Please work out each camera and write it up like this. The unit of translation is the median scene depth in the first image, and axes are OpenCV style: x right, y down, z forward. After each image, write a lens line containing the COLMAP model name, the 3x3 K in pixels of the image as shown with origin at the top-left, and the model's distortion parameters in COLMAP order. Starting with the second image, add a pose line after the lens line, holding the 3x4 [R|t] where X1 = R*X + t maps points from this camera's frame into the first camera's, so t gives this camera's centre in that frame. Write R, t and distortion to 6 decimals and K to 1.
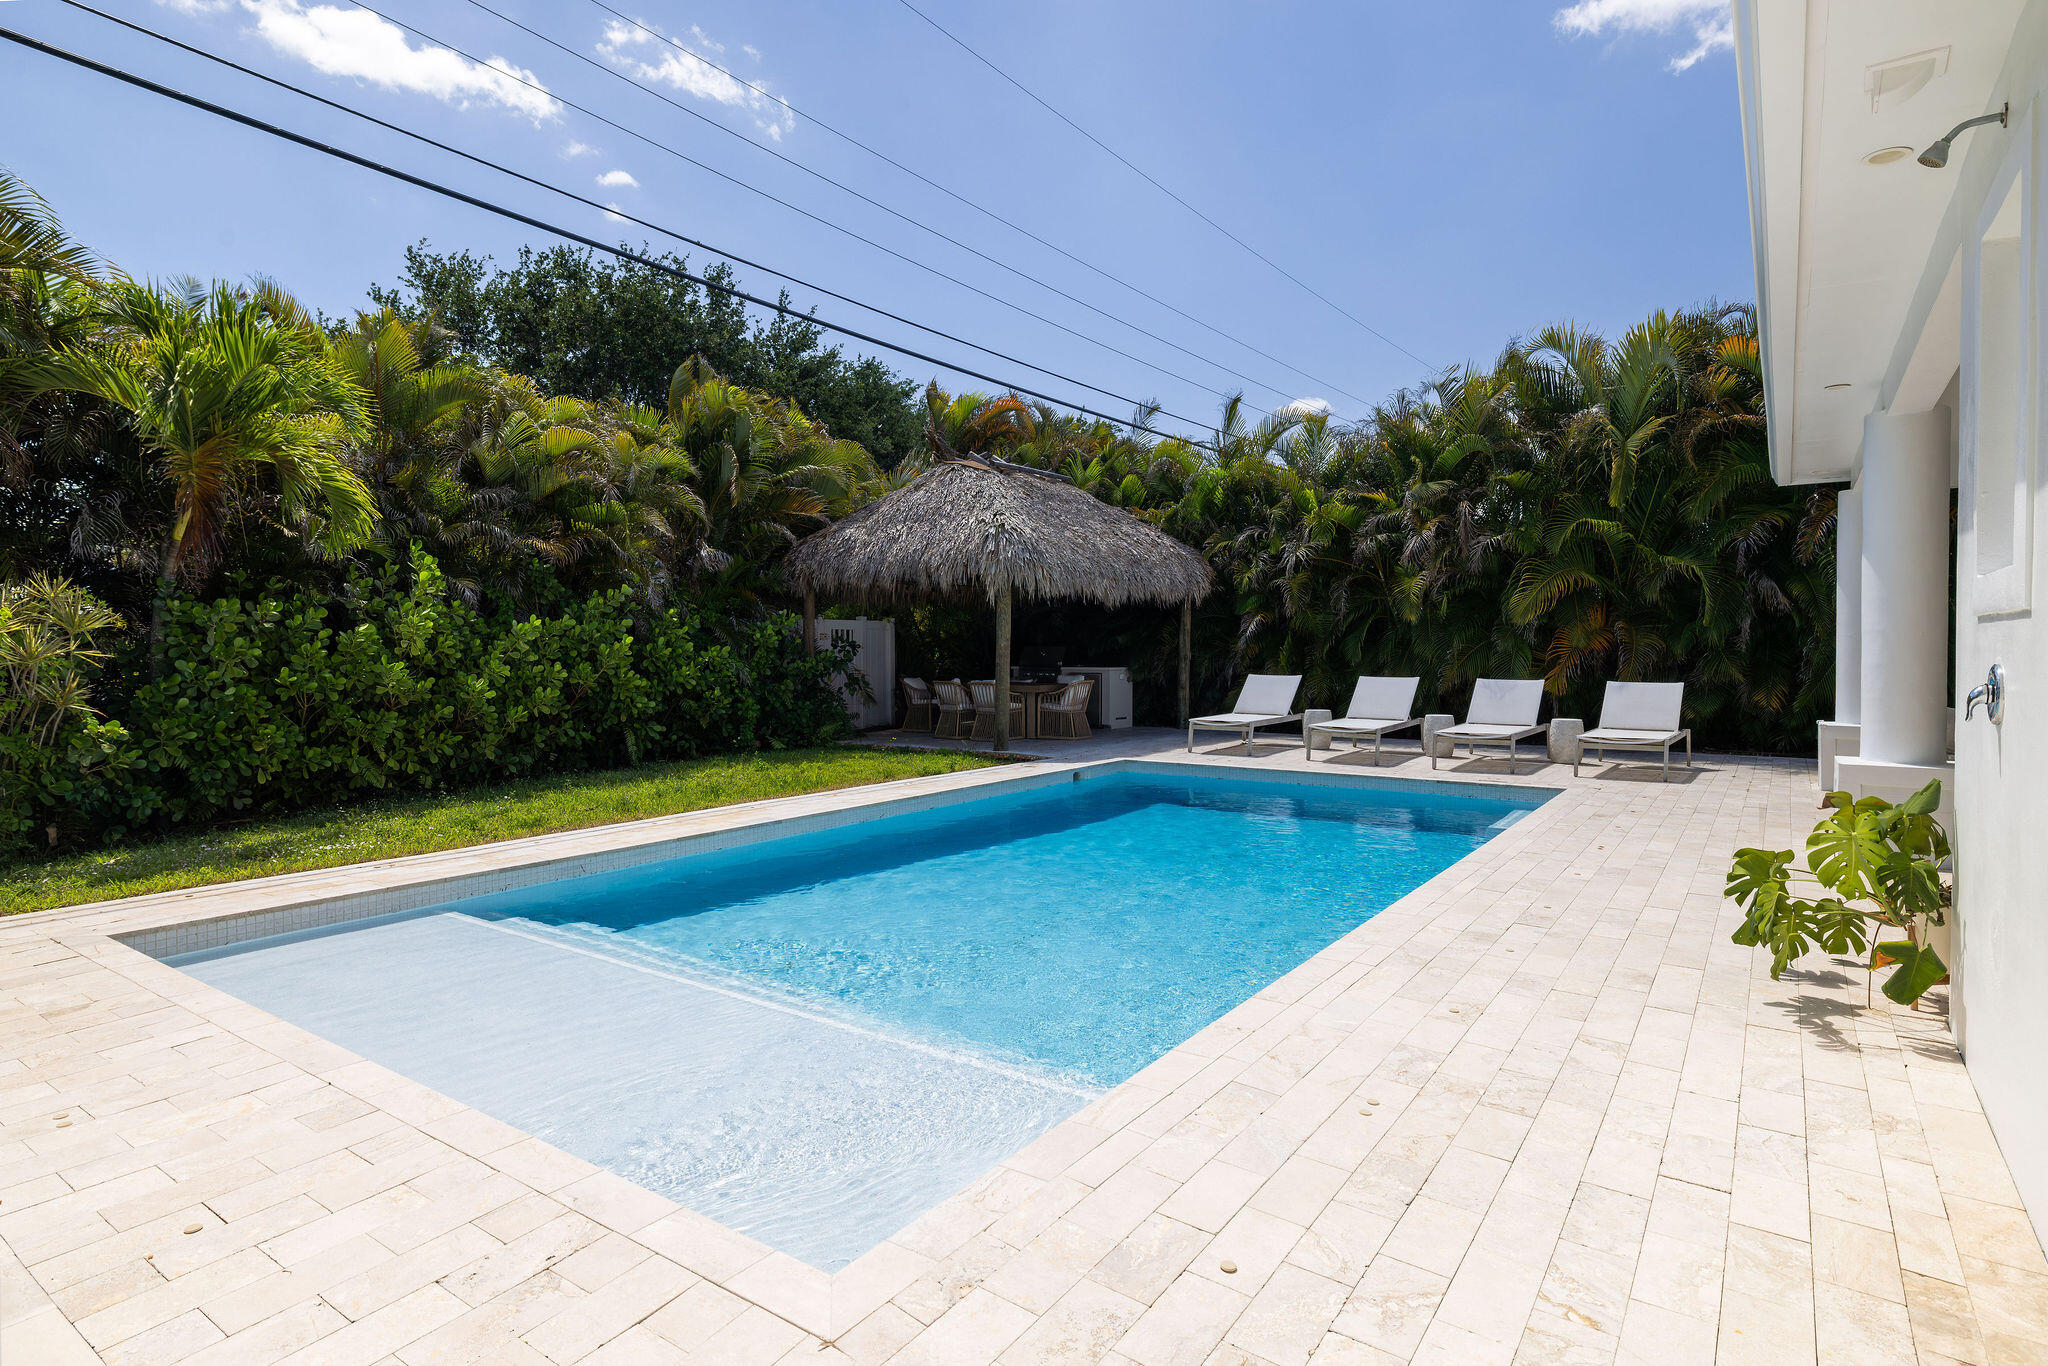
lens RADIAL K [[1102.8, 0, 1024.0], [0, 1102.8, 683.0], [0, 0, 1]] dist [-0.002087, -0.000177]
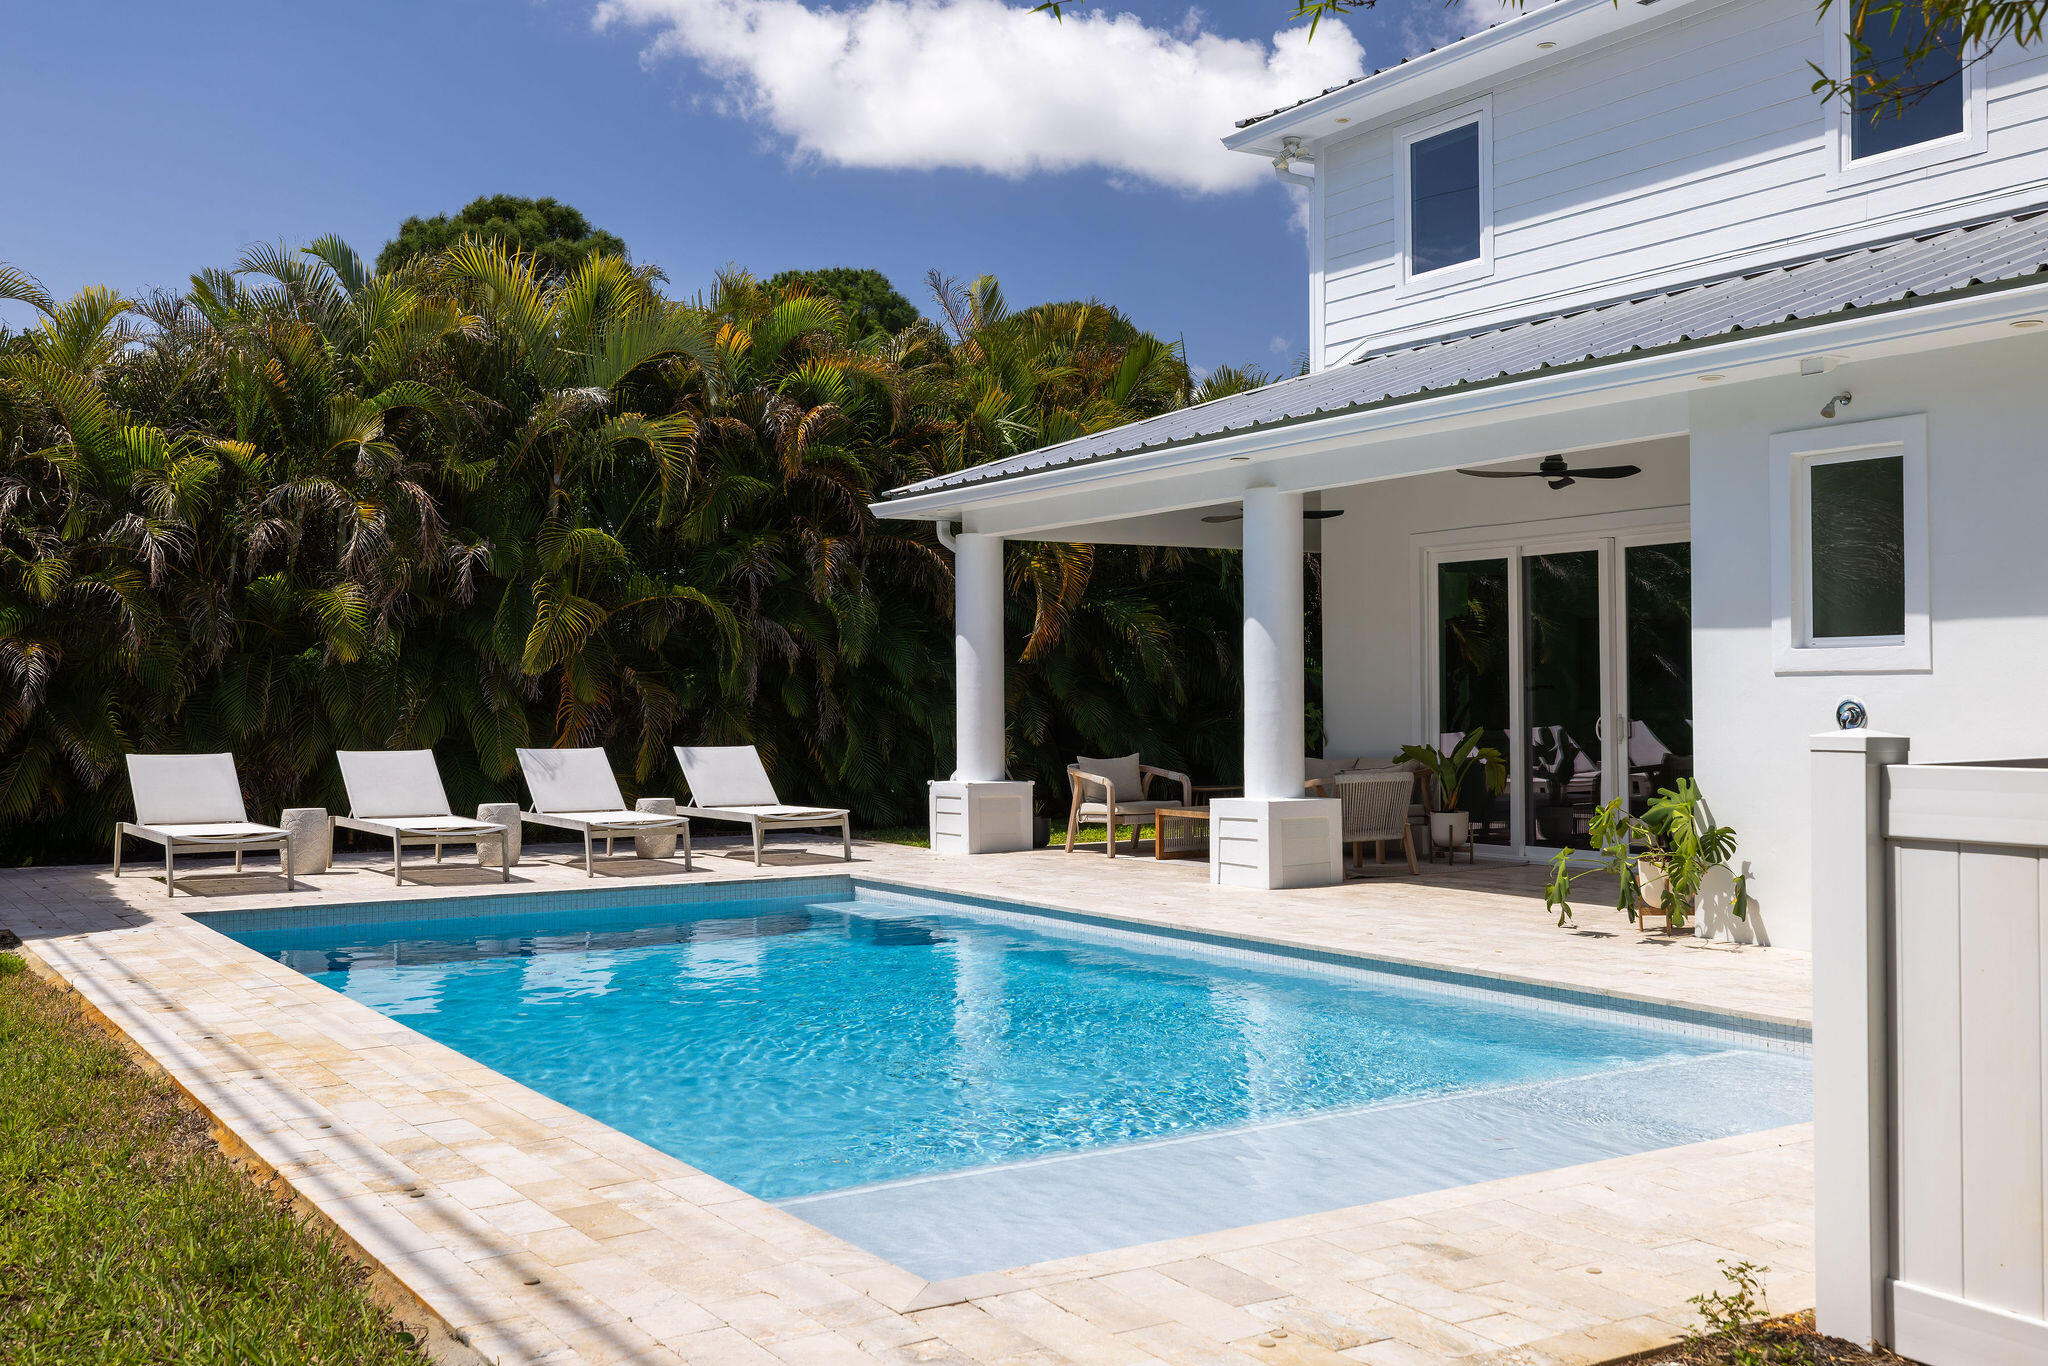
lens RADIAL K [[1982.8, 0, 1024.0], [0, 1982.8, 683.0], [0, 0, 1]] dist [0.007440, 0.001950]
pose [[0.379663, 0.008105, 0.925089, -0.587206], [0.036326, 0.999060, -0.023661, -0.003683], [-0.924411, 0.042588, 0.379012, 0.229077]]
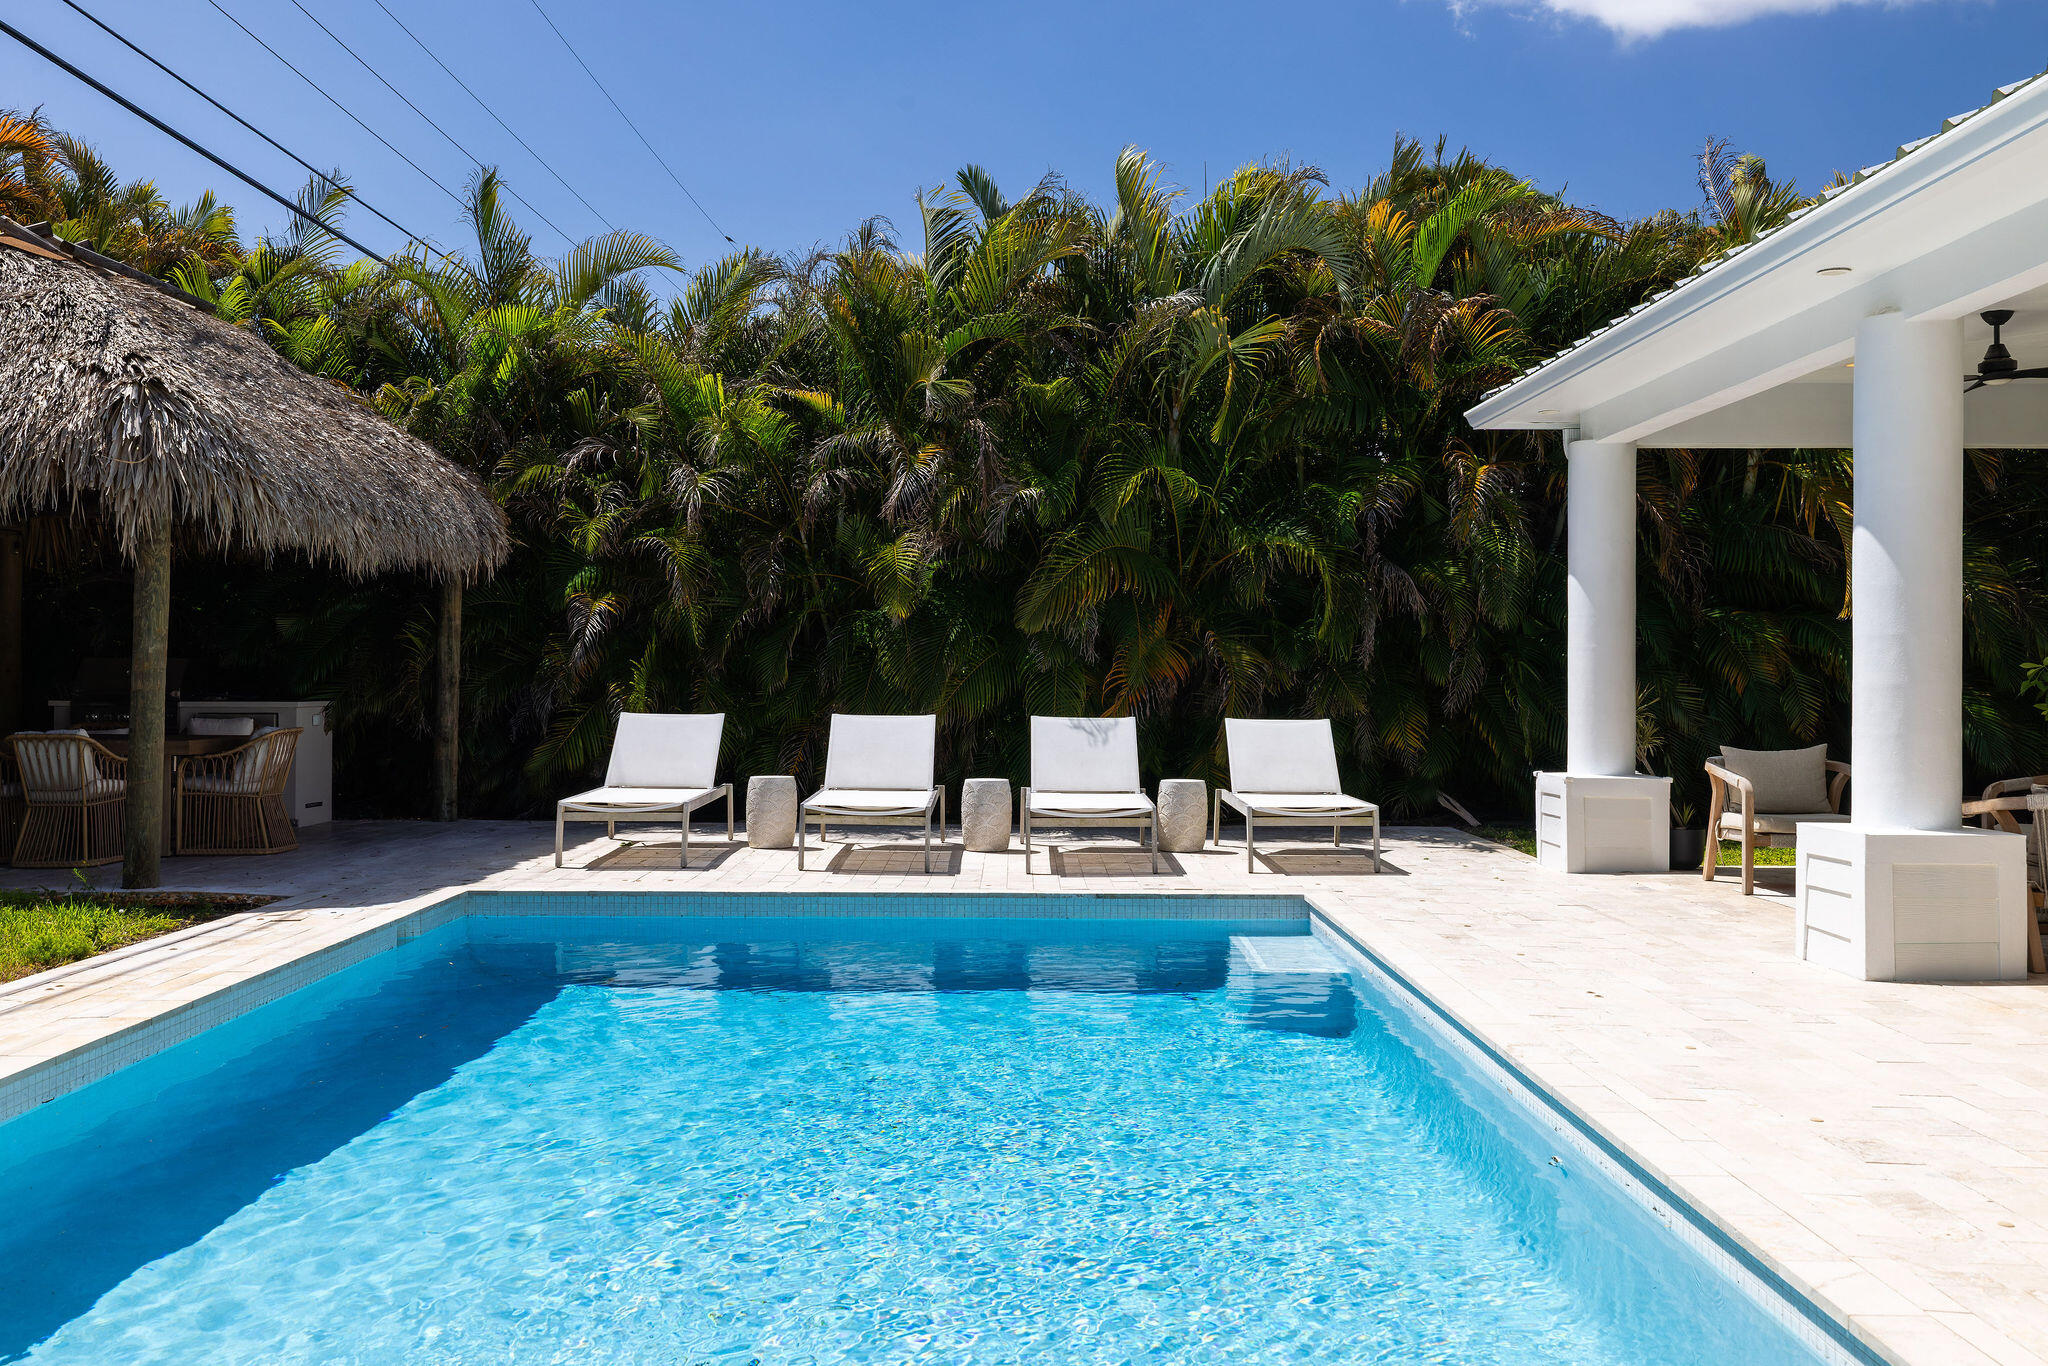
lens RADIAL K [[1800.1, 0, 1024.0], [0, 1800.1, 683.0], [0, 0, 1]] dist [-0.000537, 0.006575]
pose [[0.814774, 0.002277, 0.579774, -0.152077], [0.012869, 0.999675, -0.022011, -0.000389], [-0.579636, 0.025395, 0.814480, 0.198795]]
